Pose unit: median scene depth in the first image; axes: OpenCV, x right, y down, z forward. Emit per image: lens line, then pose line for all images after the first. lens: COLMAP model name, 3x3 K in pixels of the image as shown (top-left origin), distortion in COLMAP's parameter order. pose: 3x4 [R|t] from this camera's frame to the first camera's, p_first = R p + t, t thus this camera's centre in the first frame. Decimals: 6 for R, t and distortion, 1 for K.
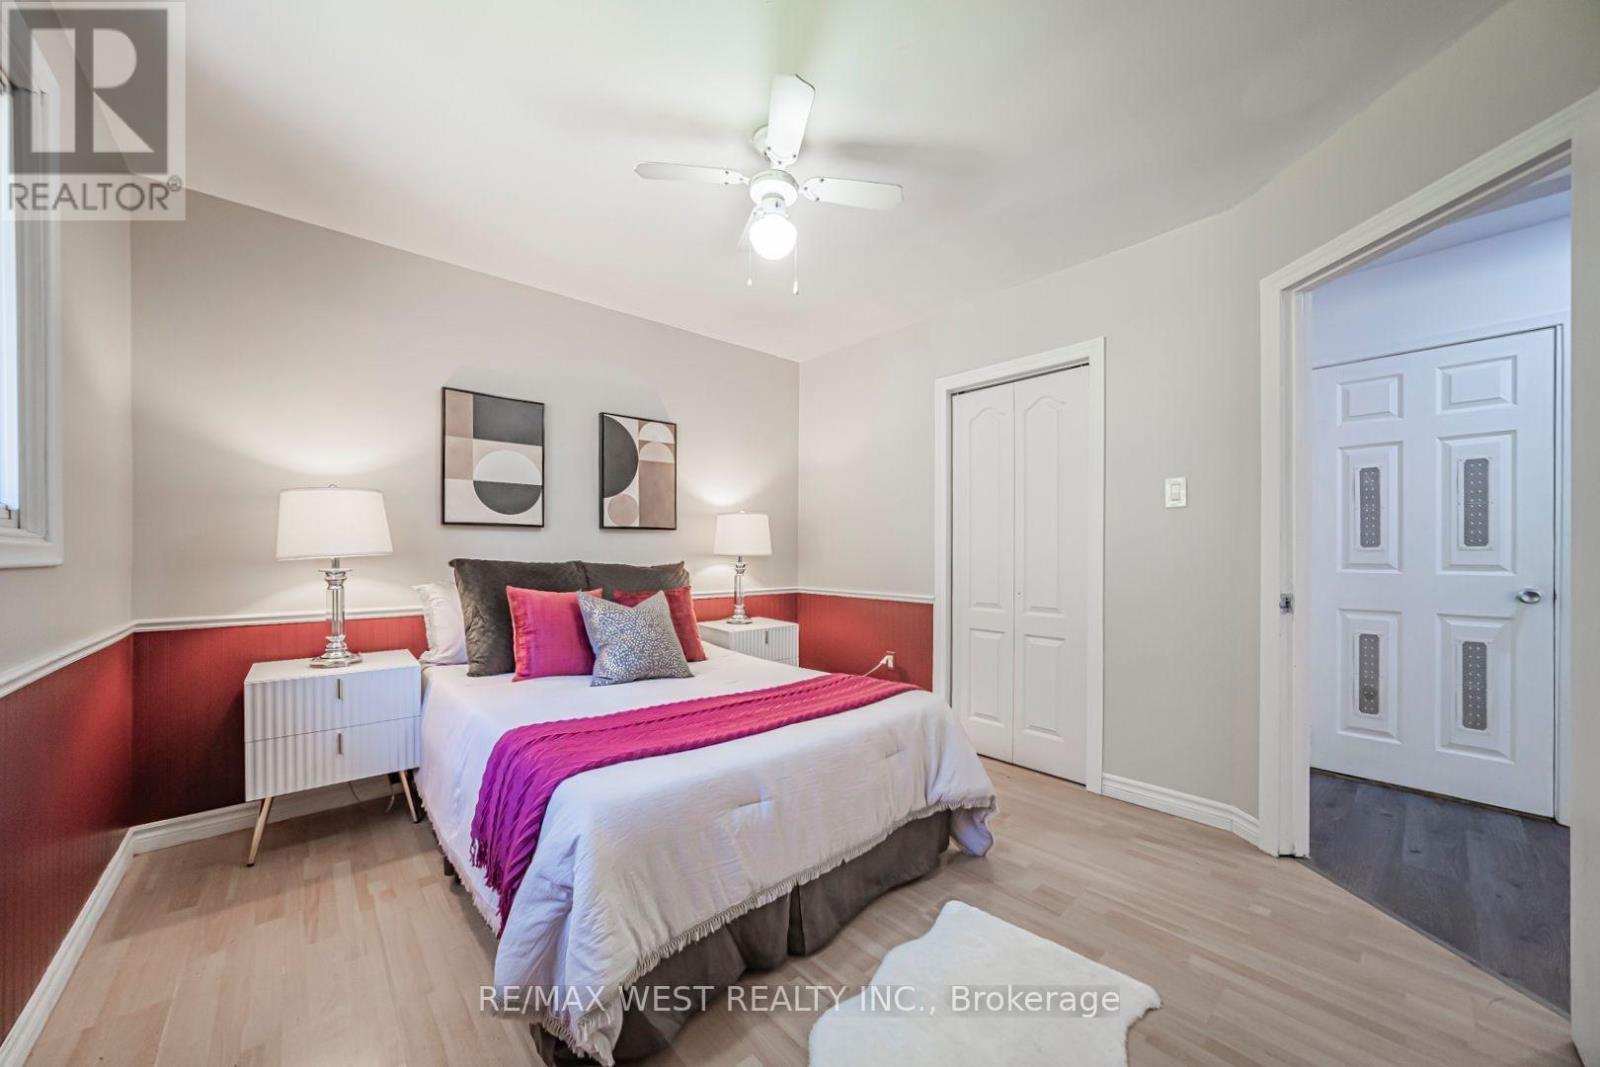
lens RADIAL K [[565.6, 0, 800.0], [0, 565.6, 554.2], [0, 0, 1]] dist [-0.027063, 0.006122]
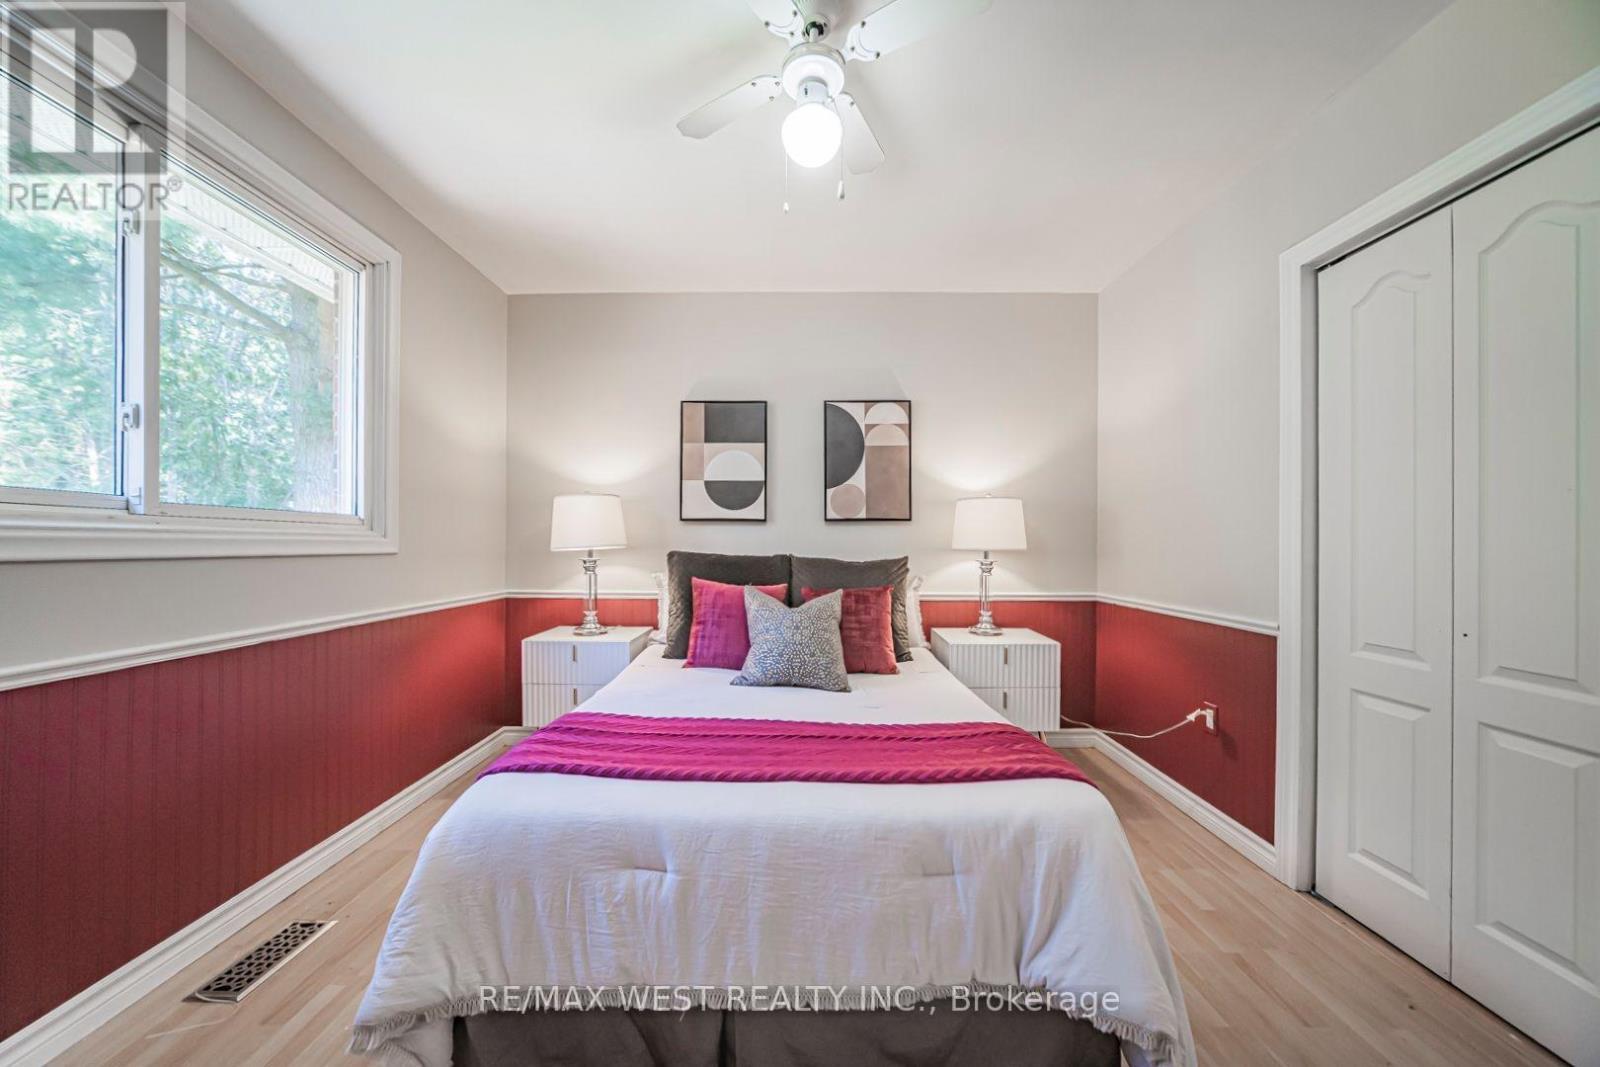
lens RADIAL K [[567.5, 0, 798.4], [0, 567.5, 542.5], [0, 0, 1]] dist [-0.032022, 0.014076]
pose [[0.748358, 0.001222, -0.663294, 0.280832], [-0.005816, 0.999972, -0.004720, -0.004293], [0.663270, 0.007390, 0.748344, 0.264484]]
